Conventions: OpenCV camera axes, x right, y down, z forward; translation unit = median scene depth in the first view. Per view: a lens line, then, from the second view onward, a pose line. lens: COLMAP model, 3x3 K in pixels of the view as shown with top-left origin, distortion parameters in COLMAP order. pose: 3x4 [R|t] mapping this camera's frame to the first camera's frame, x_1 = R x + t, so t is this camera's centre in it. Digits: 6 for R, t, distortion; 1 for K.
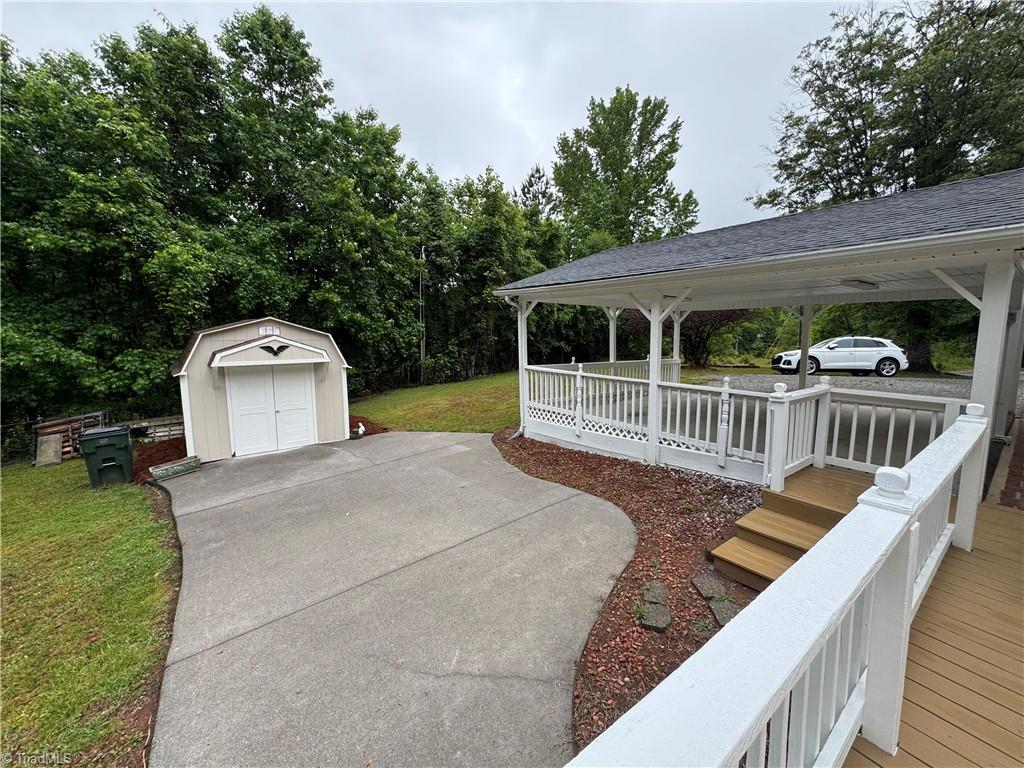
lens RADIAL K [[408.1, 0, 512.4], [0, 408.1, 380.4], [0, 0, 1]] dist [-0.001311, -0.000123]
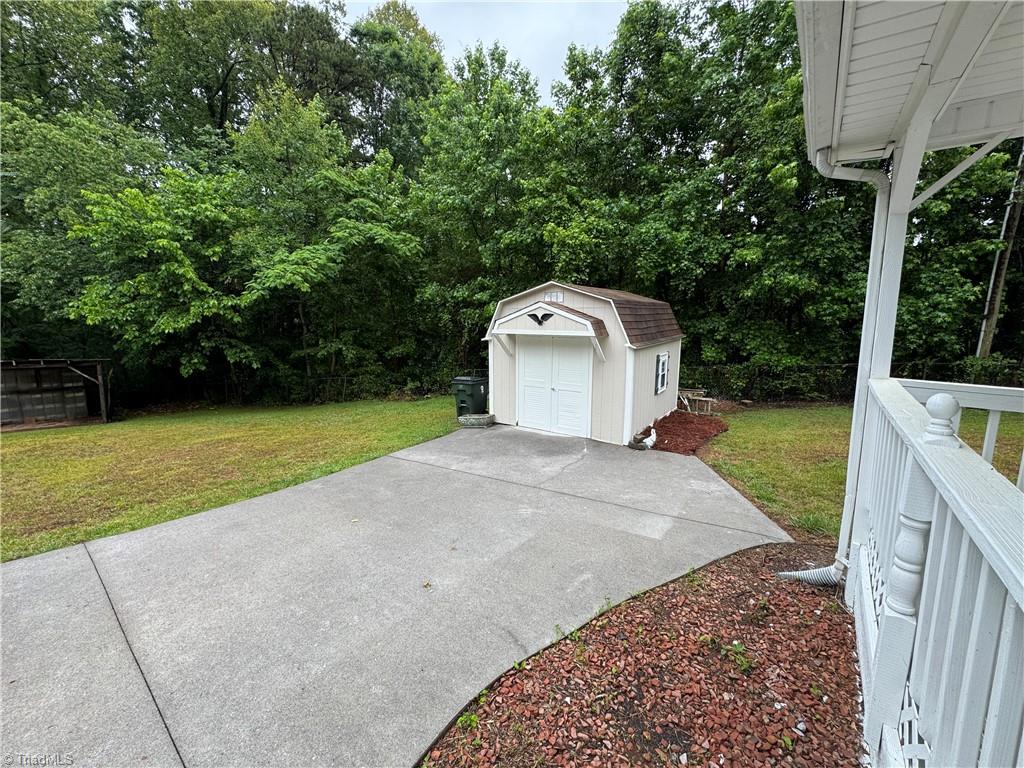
lens RADIAL K [[408.1, 0, 512.4], [0, 408.1, 380.4], [0, 0, 1]] dist [-0.001311, -0.000123]
pose [[0.286028, 0.146704, -0.946924, 0.261511], [-0.113687, 0.986426, 0.118483, -0.041929], [0.951453, 0.073763, 0.298824, 0.718909]]
